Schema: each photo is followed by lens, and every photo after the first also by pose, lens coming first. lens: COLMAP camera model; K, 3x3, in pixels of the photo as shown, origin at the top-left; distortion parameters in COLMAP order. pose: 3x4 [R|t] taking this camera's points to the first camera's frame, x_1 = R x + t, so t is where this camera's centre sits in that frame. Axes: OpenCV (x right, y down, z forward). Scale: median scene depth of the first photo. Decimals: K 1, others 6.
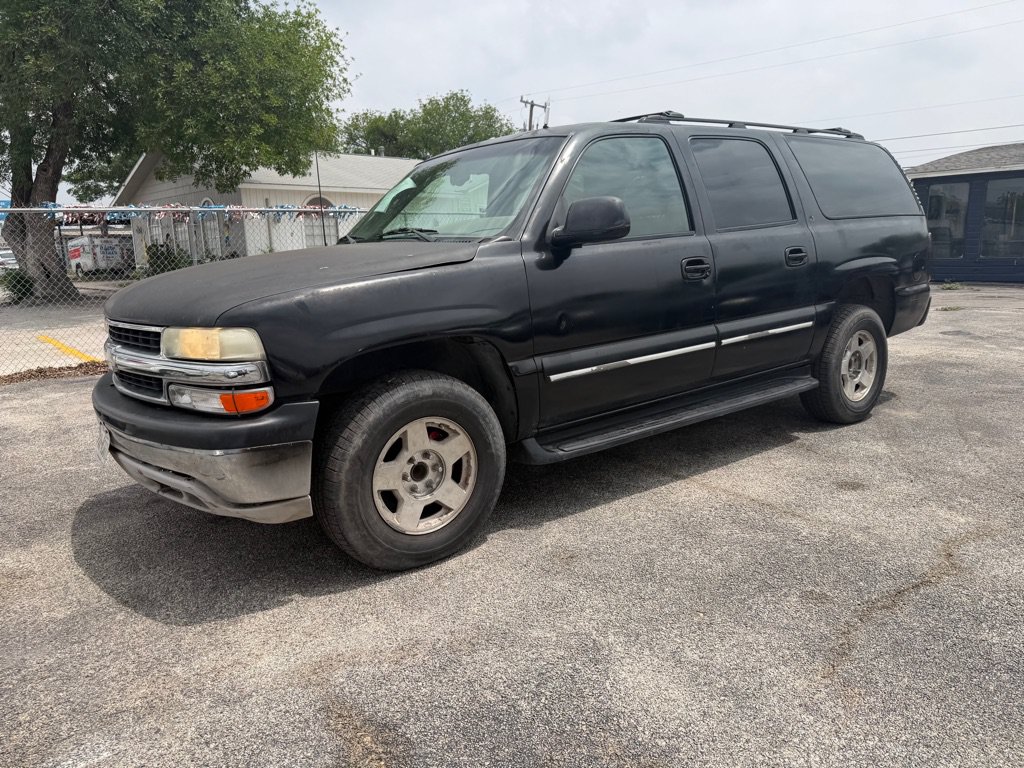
lens RADIAL K [[733.3, 0, 509.8], [0, 733.3, 381.4], [0, 0, 1]] dist [0.051928, -0.072440]
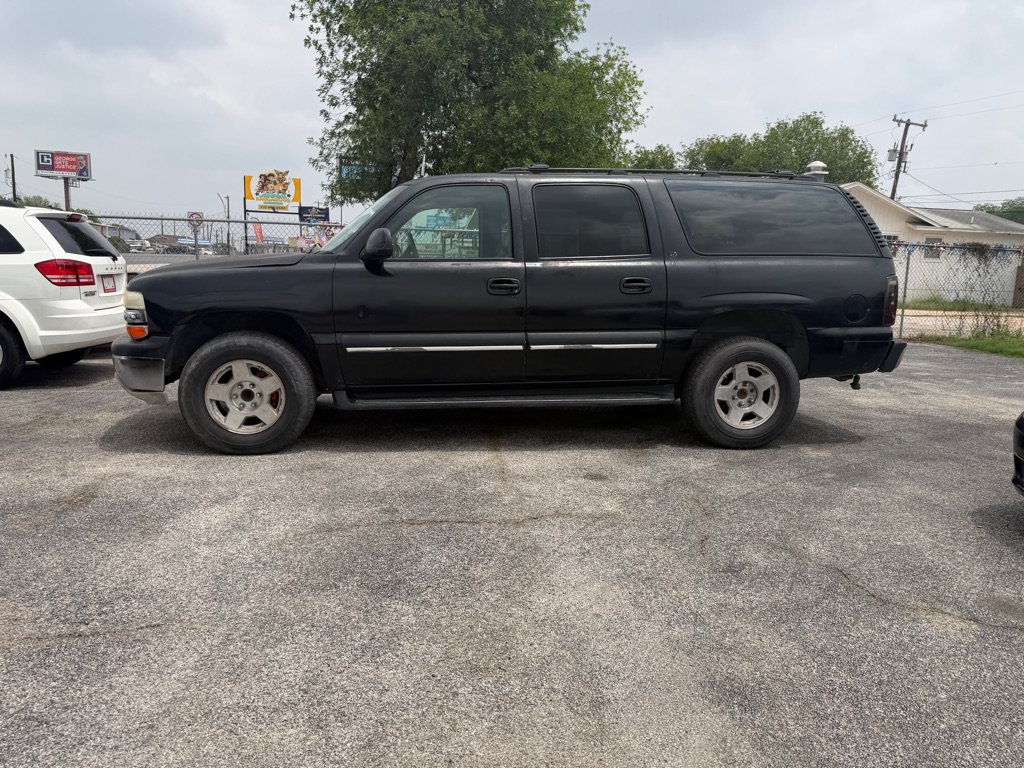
lens RADIAL K [[732.4, 0, 506.8], [0, 732.4, 371.6], [0, 0, 1]] dist [0.050386, -0.071321]
pose [[0.872228, 0.126711, -0.472401, 0.949378], [-0.144769, 0.989464, -0.001896, -0.004377], [0.467183, 0.070043, 0.881382, -0.123384]]
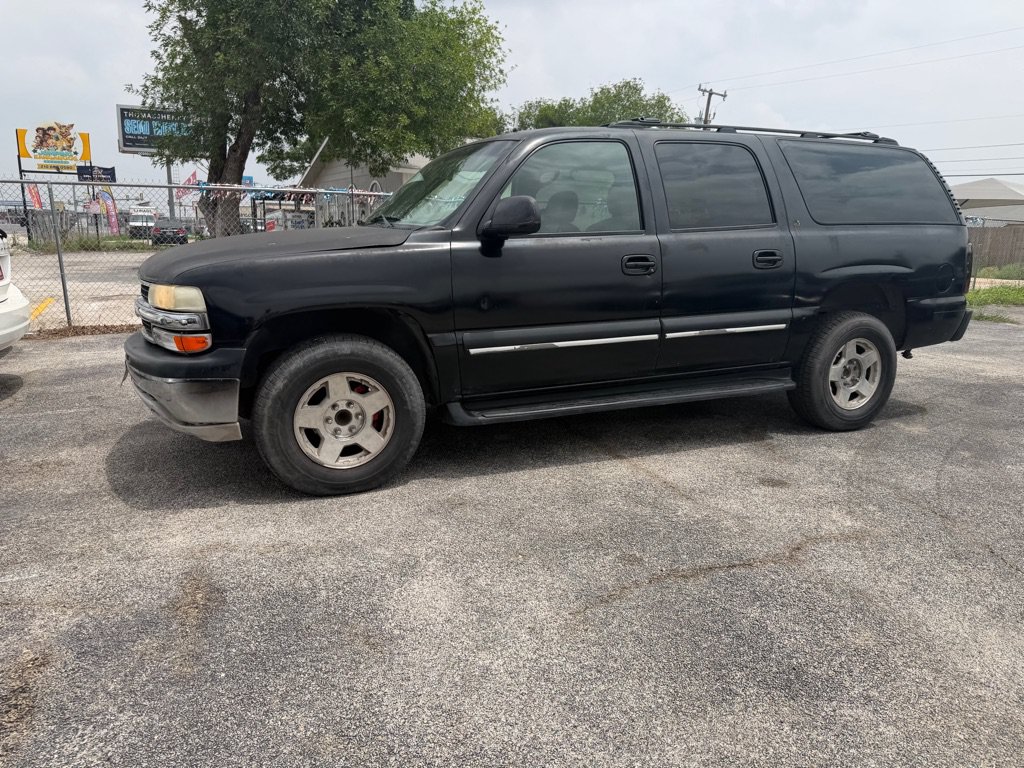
lens RADIAL K [[731.0, 0, 506.8], [0, 731.0, 379.1], [0, 0, 1]] dist [0.061309, -0.089649]
pose [[0.969646, 0.093154, -0.226075, 0.347606], [-0.090025, 0.995647, 0.024135, 0.005590], [0.227339, -0.003050, 0.973811, -0.100473]]
